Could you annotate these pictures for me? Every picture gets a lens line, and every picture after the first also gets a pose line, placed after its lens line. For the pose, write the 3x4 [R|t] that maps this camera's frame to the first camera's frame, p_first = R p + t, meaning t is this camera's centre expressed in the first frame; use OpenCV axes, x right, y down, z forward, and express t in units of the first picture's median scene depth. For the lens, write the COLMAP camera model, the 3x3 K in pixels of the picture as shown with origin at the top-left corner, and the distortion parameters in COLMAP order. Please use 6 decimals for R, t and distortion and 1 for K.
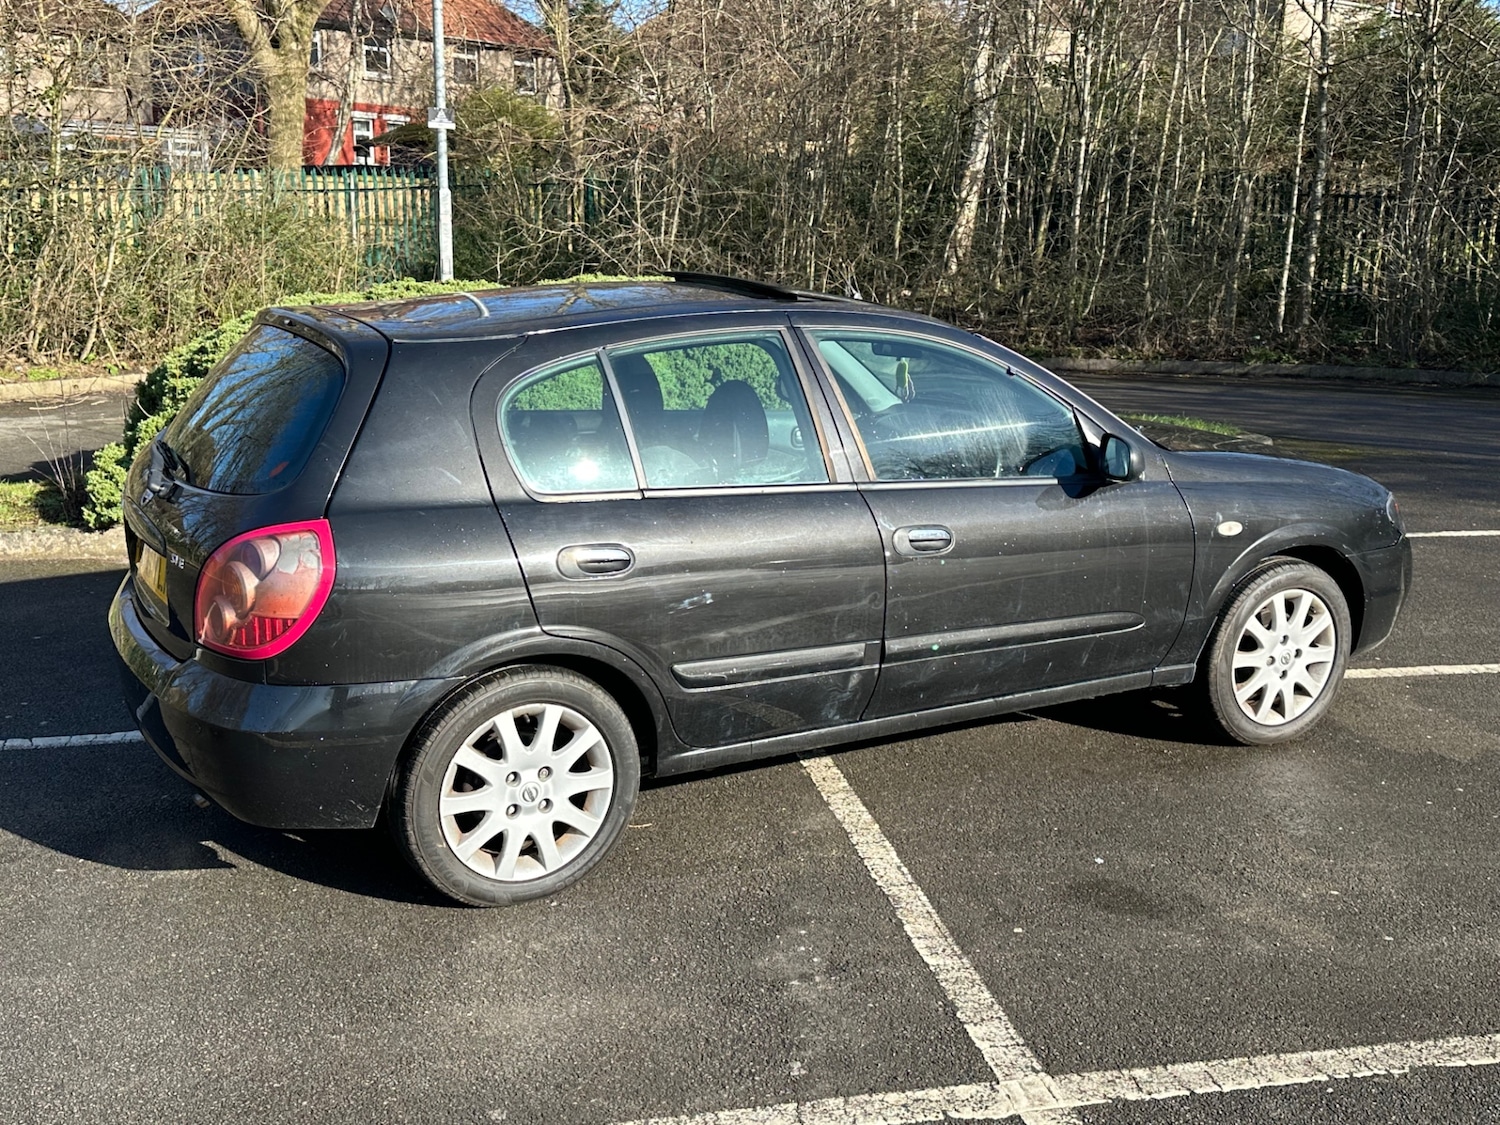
lens RADIAL K [[1556.9, 0, 754.3], [0, 1556.9, 558.7], [0, 0, 1]] dist [0.193665, -0.413777]
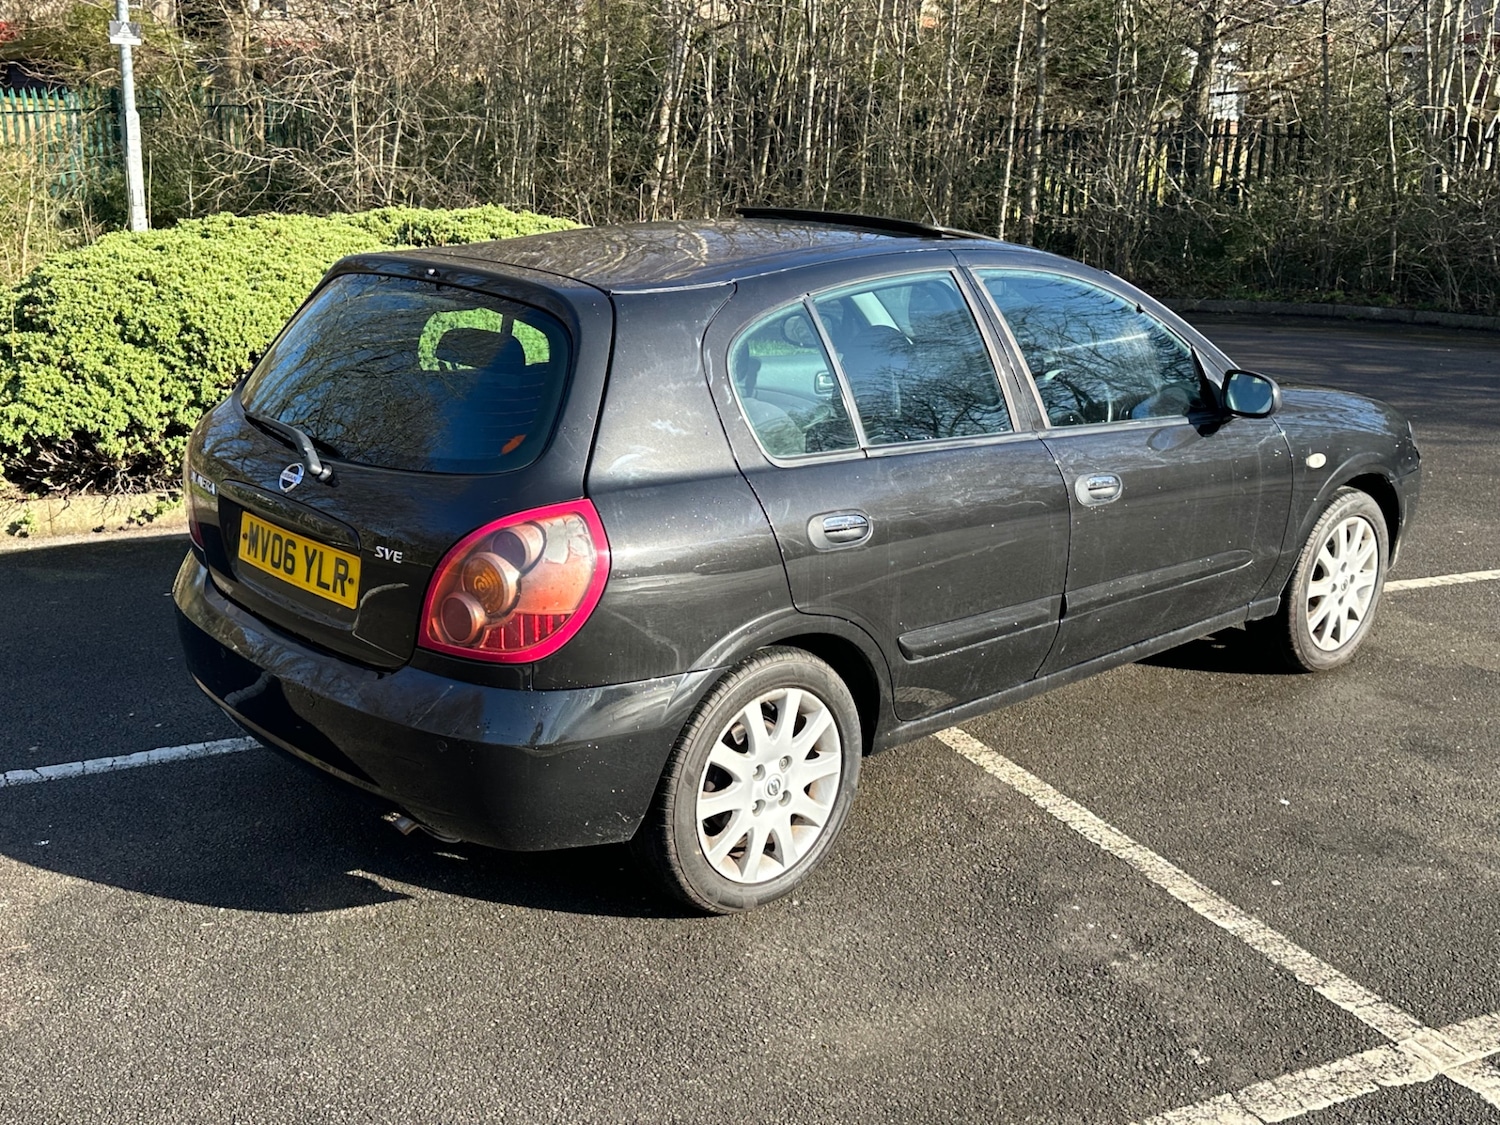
lens RADIAL K [[1556.9, 0, 754.3], [0, 1556.9, 558.7], [0, 0, 1]] dist [0.193665, -0.413777]
pose [[0.970975, -0.056638, 0.232378, -0.337686], [0.046897, 0.997782, 0.047236, -0.025053], [-0.234538, -0.034967, 0.971478, 0.114836]]
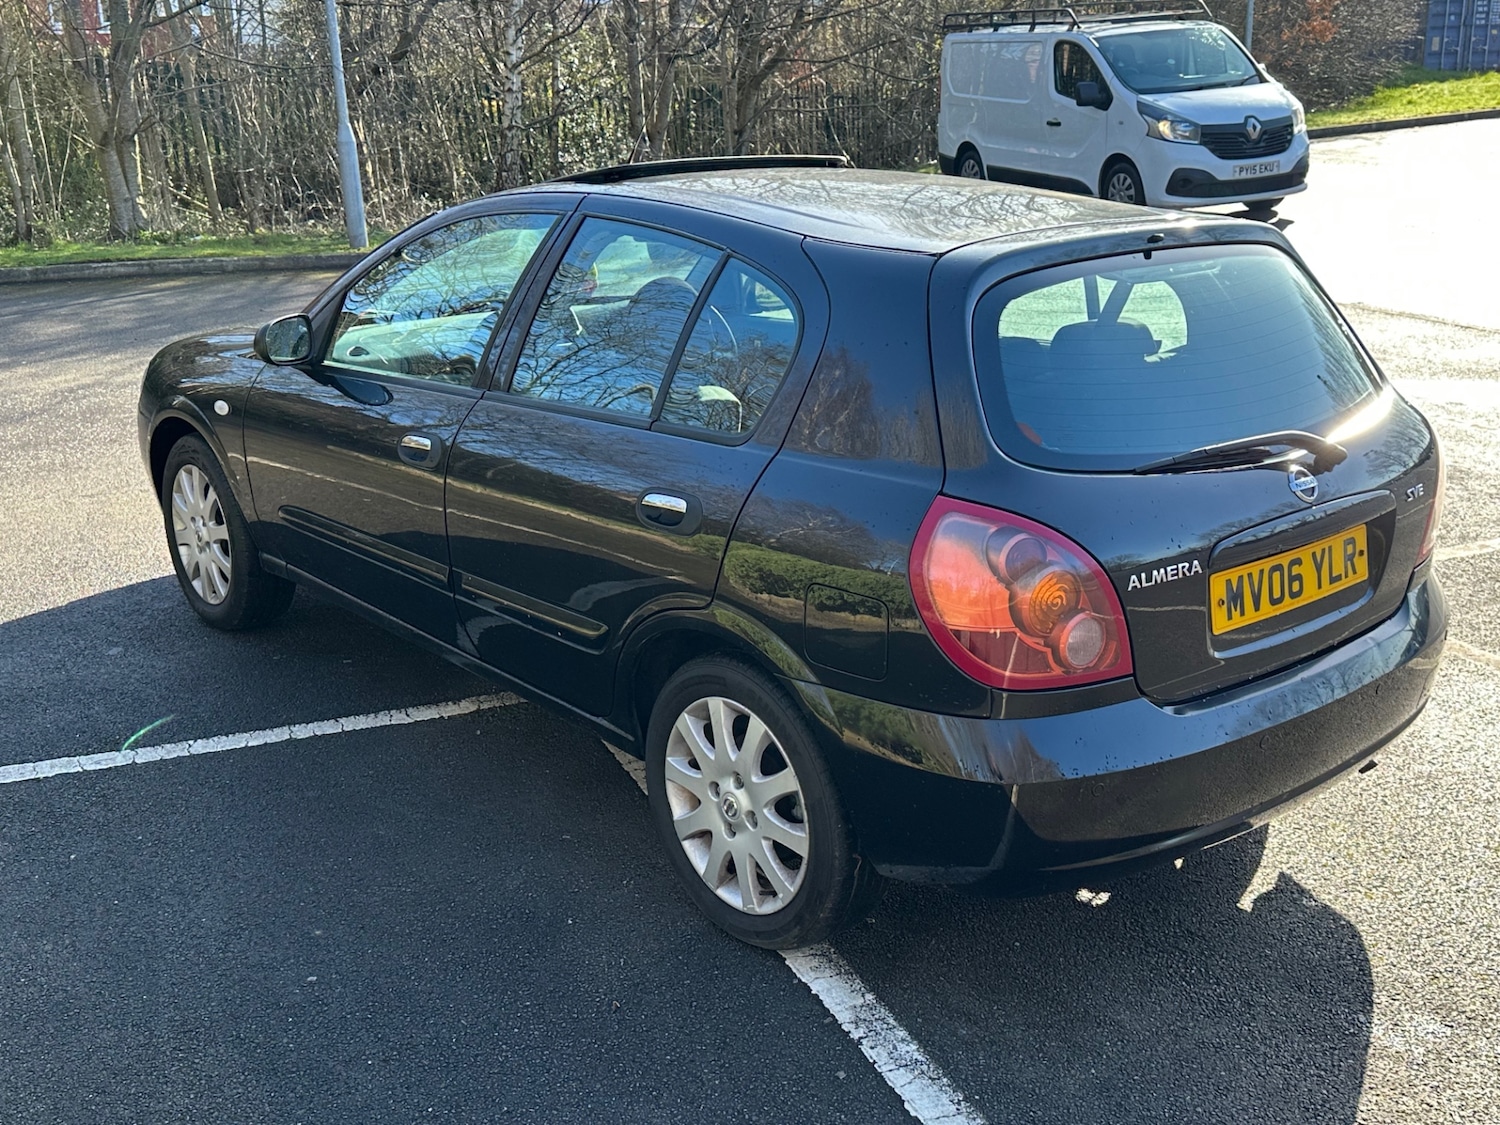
lens RADIAL K [[1565.0, 0, 750.0], [0, 1565.0, 562.5], [0, 0, 1]] dist [0.179228, -0.376829]
pose [[-0.192698, -0.301820, 0.933687, -1.024900], [0.225524, 0.912427, 0.341492, -0.314867], [-0.954990, 0.276374, -0.107755, 1.328104]]
